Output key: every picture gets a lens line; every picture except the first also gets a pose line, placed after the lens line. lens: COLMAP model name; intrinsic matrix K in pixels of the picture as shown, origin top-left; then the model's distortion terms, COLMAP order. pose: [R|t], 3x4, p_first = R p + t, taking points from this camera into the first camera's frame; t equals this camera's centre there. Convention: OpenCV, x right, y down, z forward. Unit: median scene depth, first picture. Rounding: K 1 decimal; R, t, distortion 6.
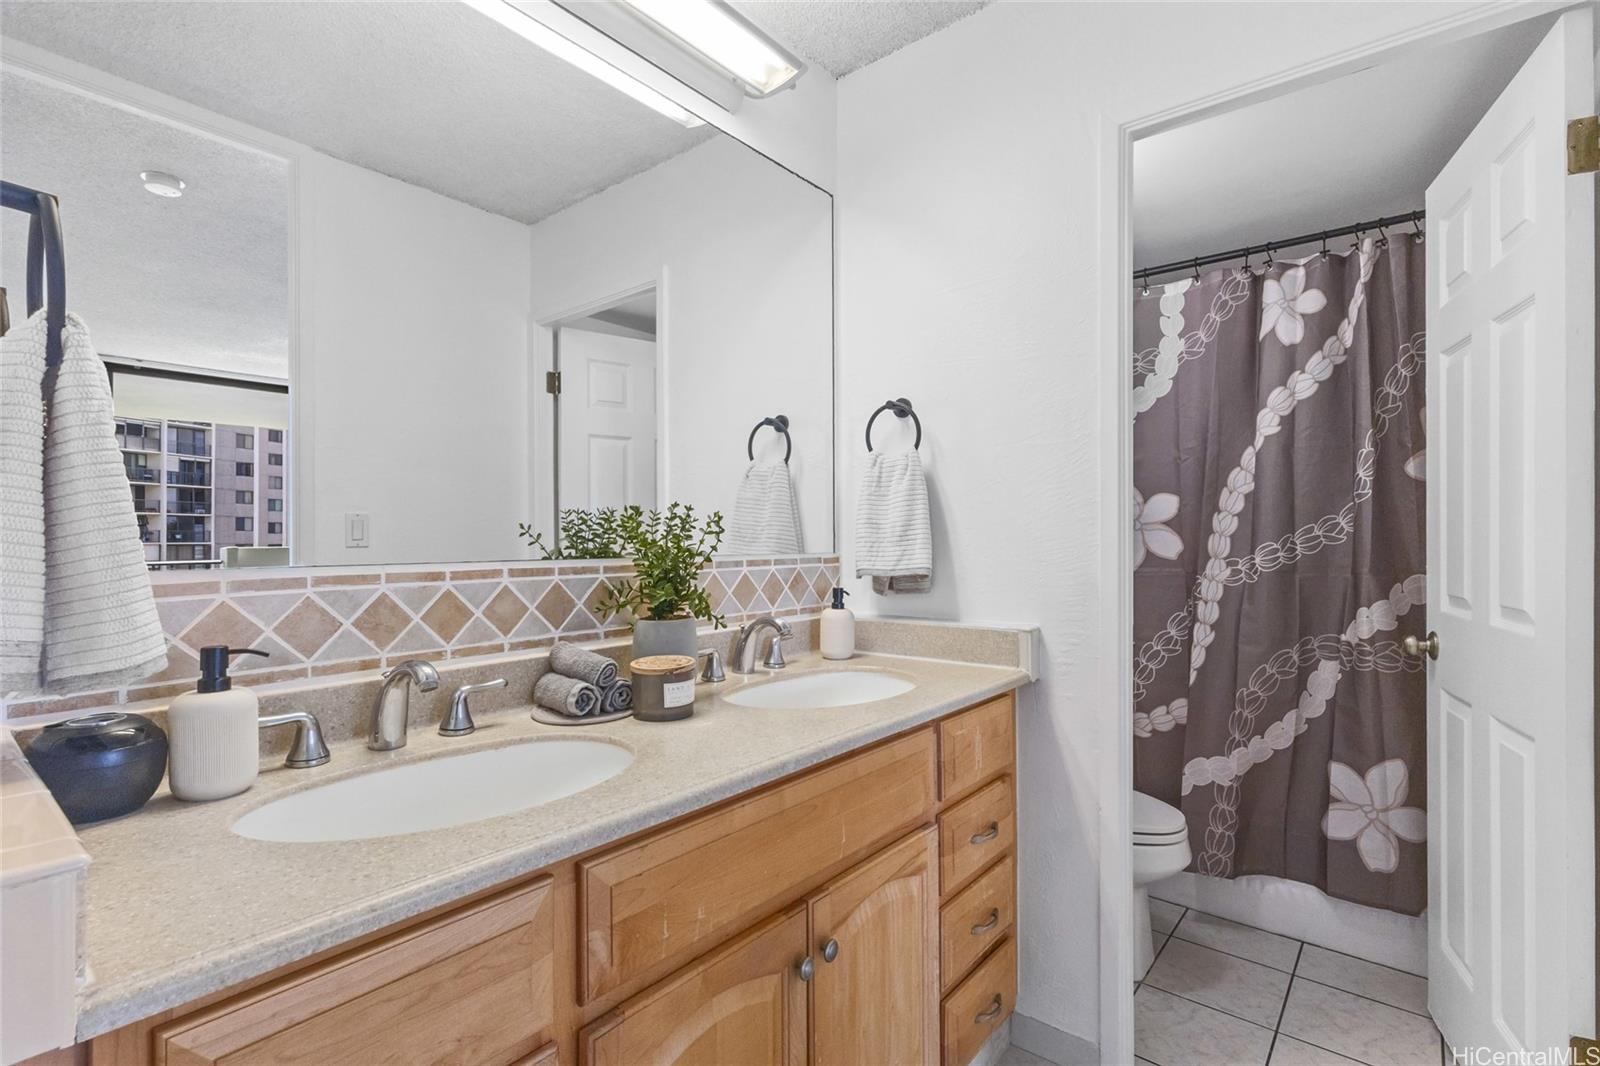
lens RADIAL K [[752.0, 0, 801.3], [0, 752.0, 530.2], [0, 0, 1]] dist [0.001762, 0.000707]
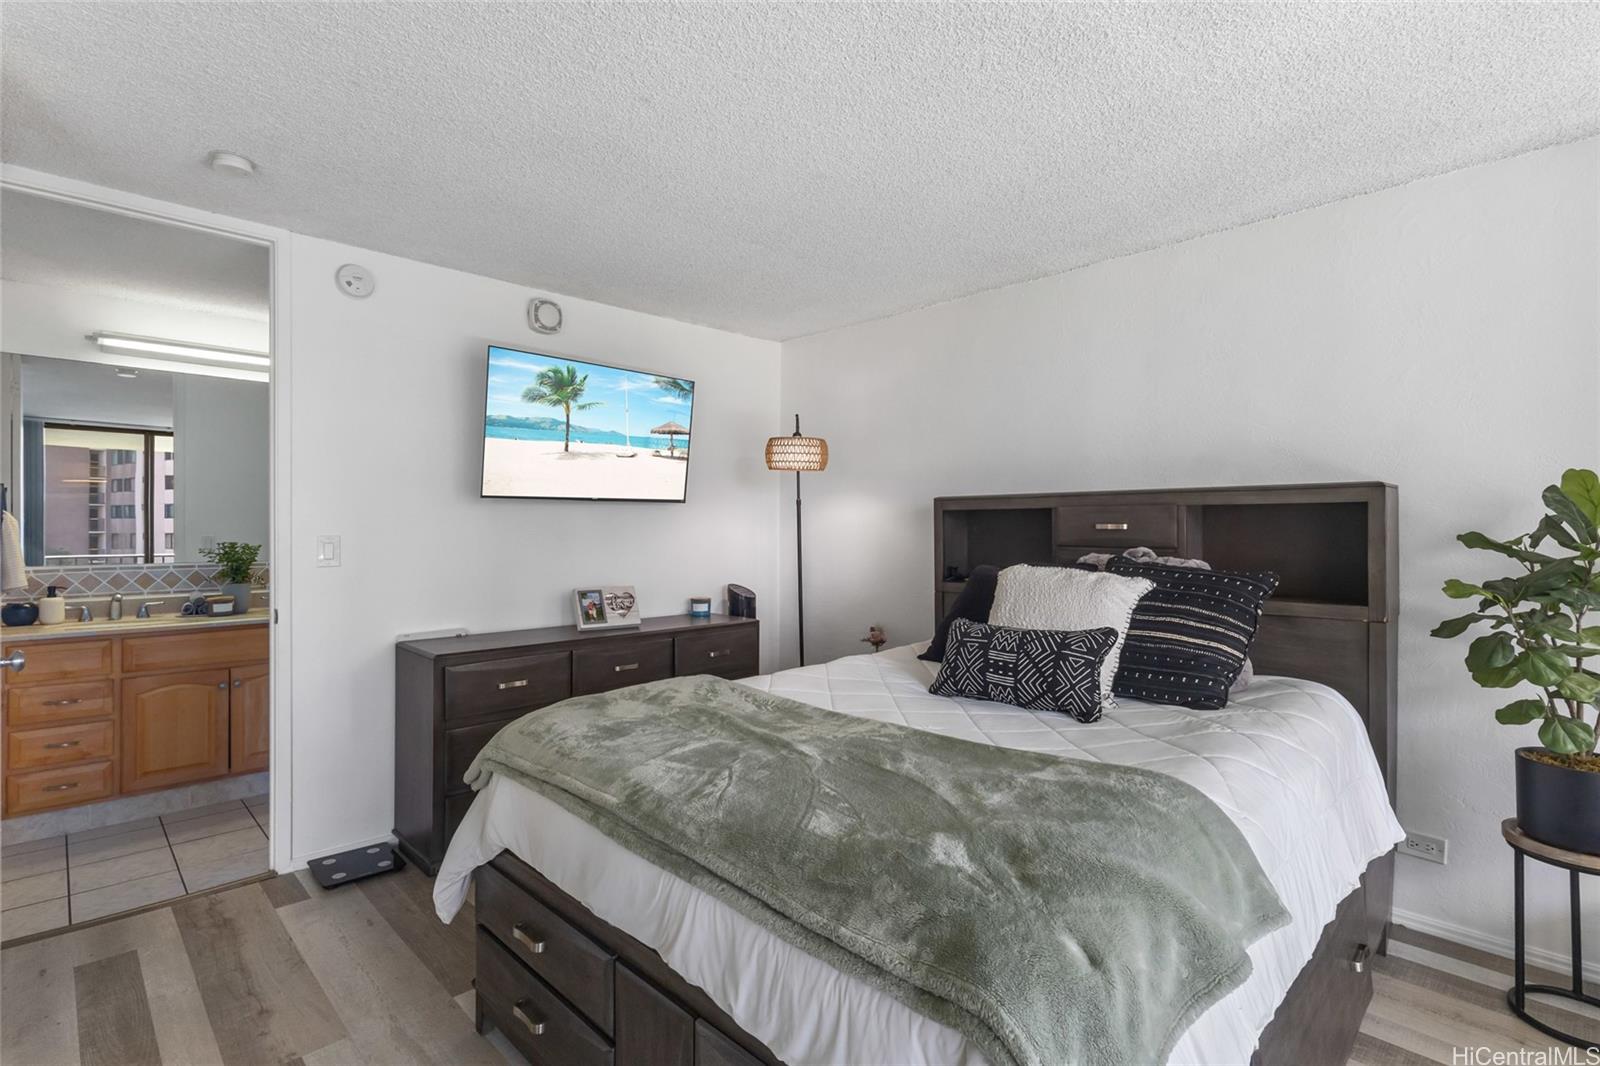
lens RADIAL K [[759.0, 0, 799.1], [0, 759.0, 515.6], [0, 0, 1]] dist [0.000505, -0.000047]
pose [[0.994254, 0.002737, -0.107007, 3.384716], [-0.003597, 0.999963, -0.007842, -0.185537], [0.106982, 0.008182, 0.994227, -2.421613]]
